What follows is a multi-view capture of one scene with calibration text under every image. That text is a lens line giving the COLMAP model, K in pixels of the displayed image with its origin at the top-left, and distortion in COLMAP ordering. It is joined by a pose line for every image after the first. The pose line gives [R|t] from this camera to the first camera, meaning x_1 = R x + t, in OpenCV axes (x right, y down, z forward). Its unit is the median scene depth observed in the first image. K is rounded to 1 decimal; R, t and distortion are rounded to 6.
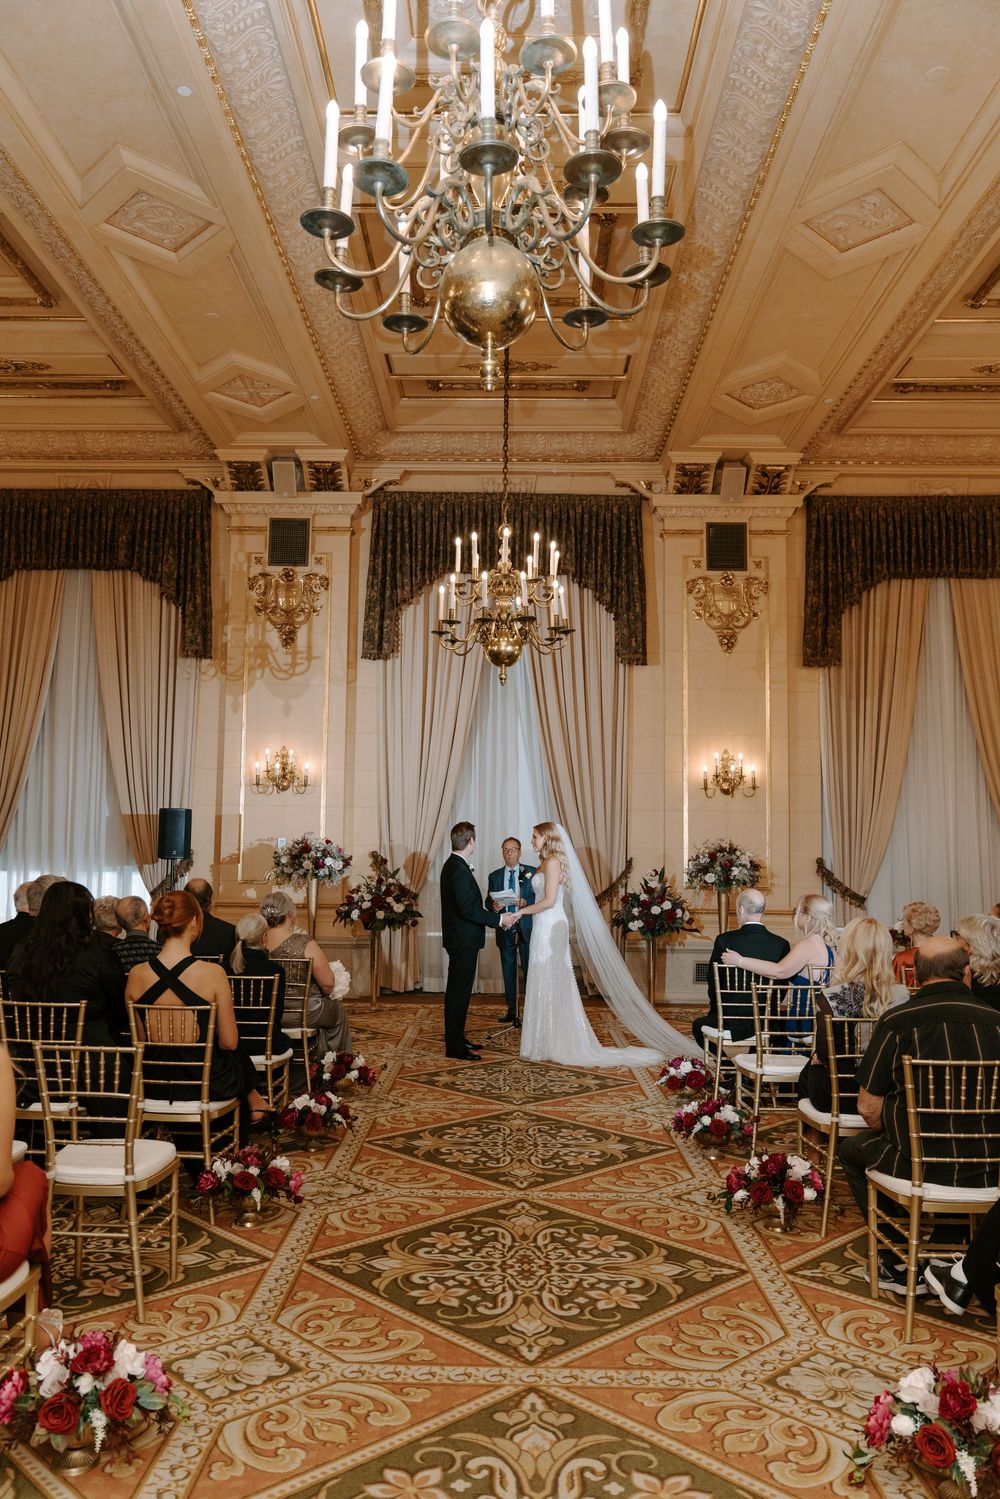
lens RADIAL K [[1496.3, 0, 500.0], [0, 1496.3, 749.5], [0, 0, 1]] dist [0.000999, 0.007273]
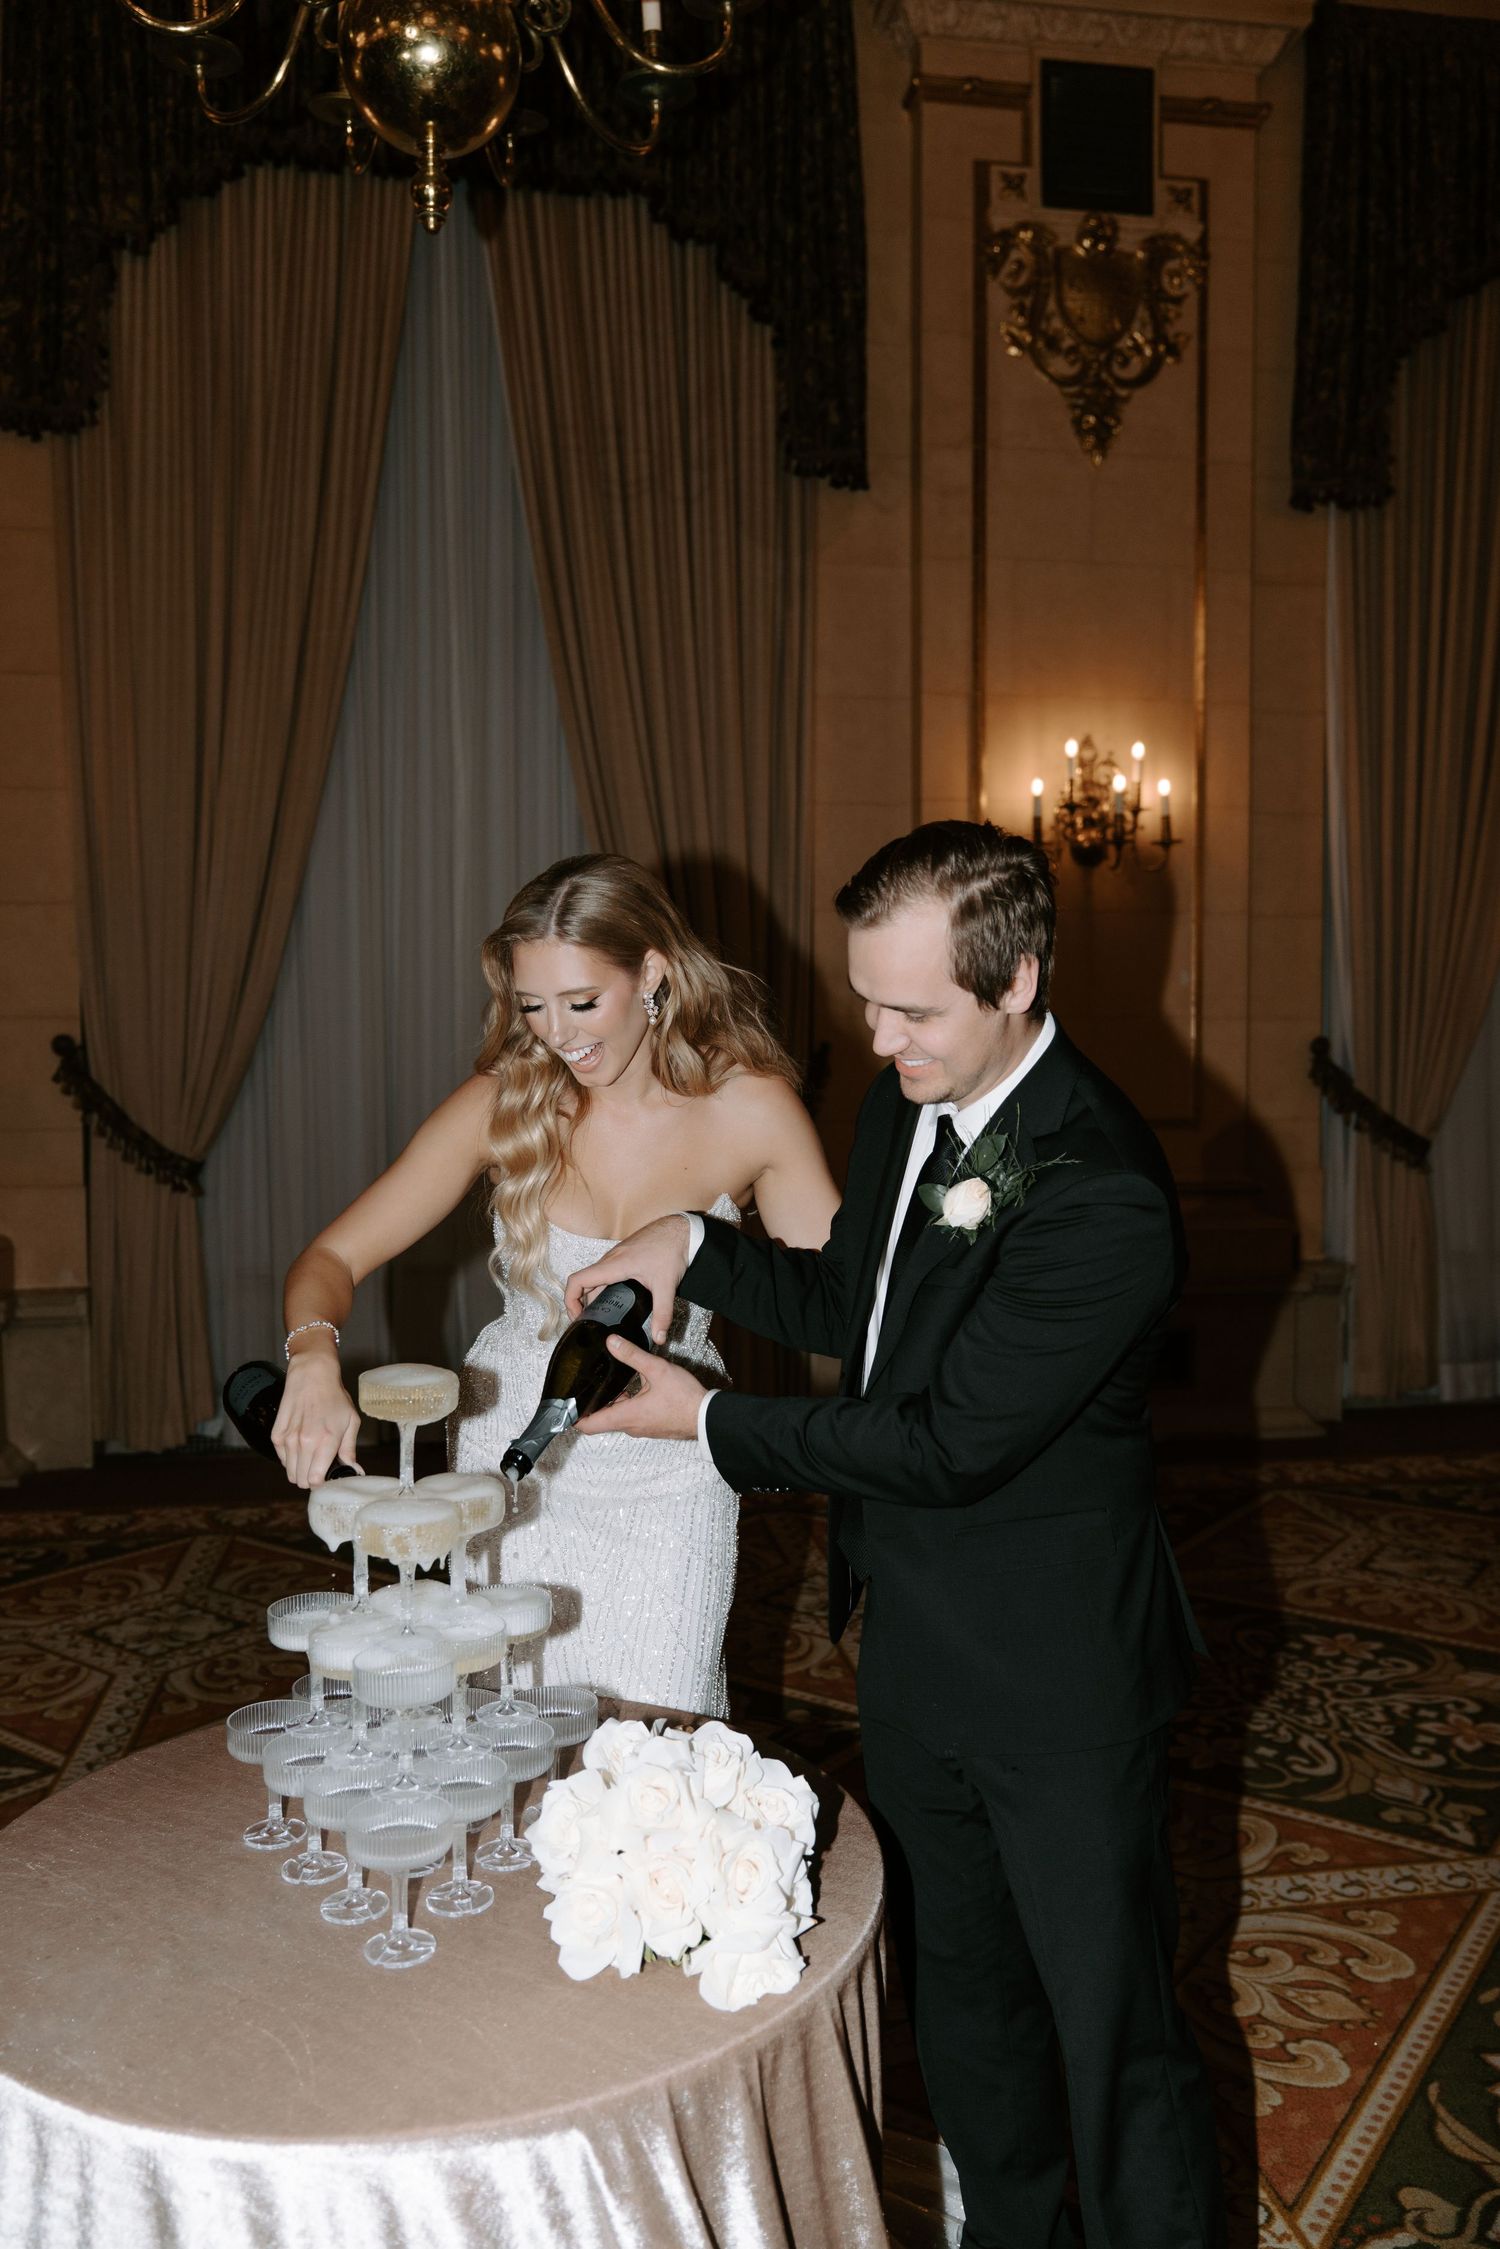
lens RADIAL K [[1705.8, 0, 750.0], [0, 1705.8, 1124.5], [0, 0, 1]] dist [0.031928, 0.001633]
pose [[0.985765, -0.021359, 0.166764, 0.001295], [0.002303, 0.993520, 0.113636, 0.044649], [-0.168111, -0.111635, 0.979427, 0.593338]]
